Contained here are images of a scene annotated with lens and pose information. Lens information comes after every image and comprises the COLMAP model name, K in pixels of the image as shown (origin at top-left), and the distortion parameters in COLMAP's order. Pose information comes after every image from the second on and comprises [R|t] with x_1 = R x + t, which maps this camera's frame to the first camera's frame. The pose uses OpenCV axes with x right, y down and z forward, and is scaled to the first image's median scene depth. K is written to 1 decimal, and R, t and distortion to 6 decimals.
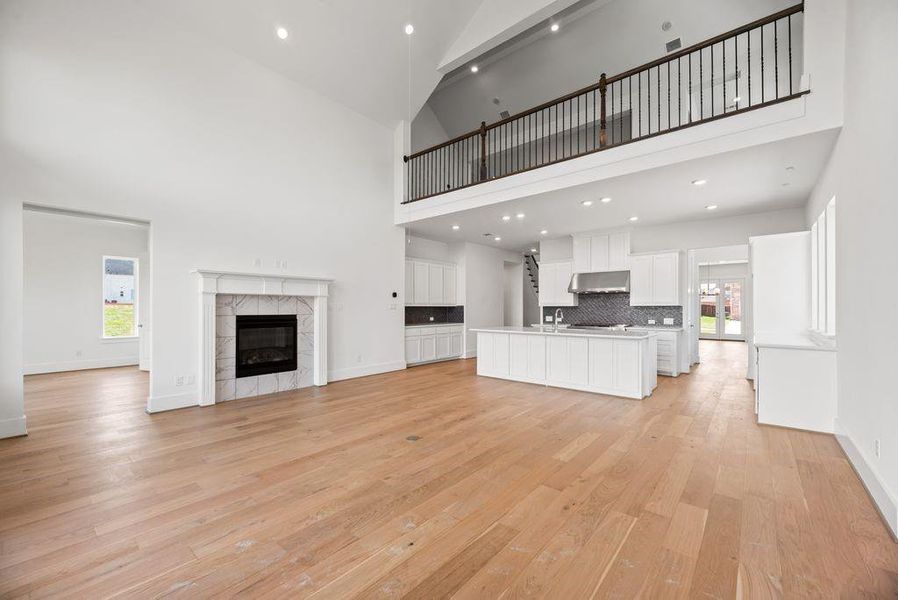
lens RADIAL K [[365.3, 0, 445.0], [0, 365.3, 306.9], [0, 0, 1]] dist [0.009404, 0.000098]
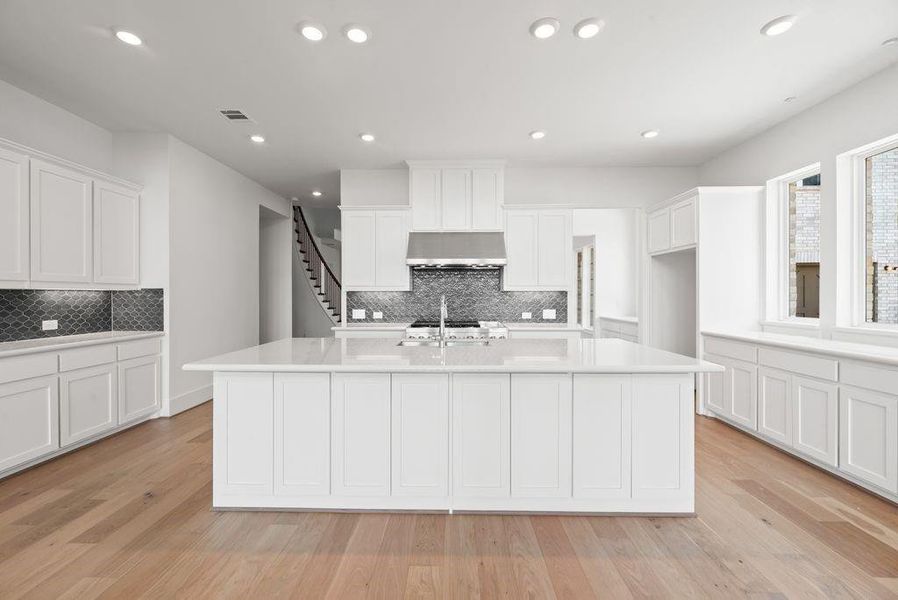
lens RADIAL K [[374.0, 0, 449.0], [0, 374.0, 300.0], [0, 0, 1]] dist [-0.001853, -0.000185]
pose [[0.769239, -0.006201, 0.638931, 0.032505], [-0.000971, 0.999940, 0.010874, 0.005390], [-0.638960, -0.008985, 0.769188, 0.507121]]
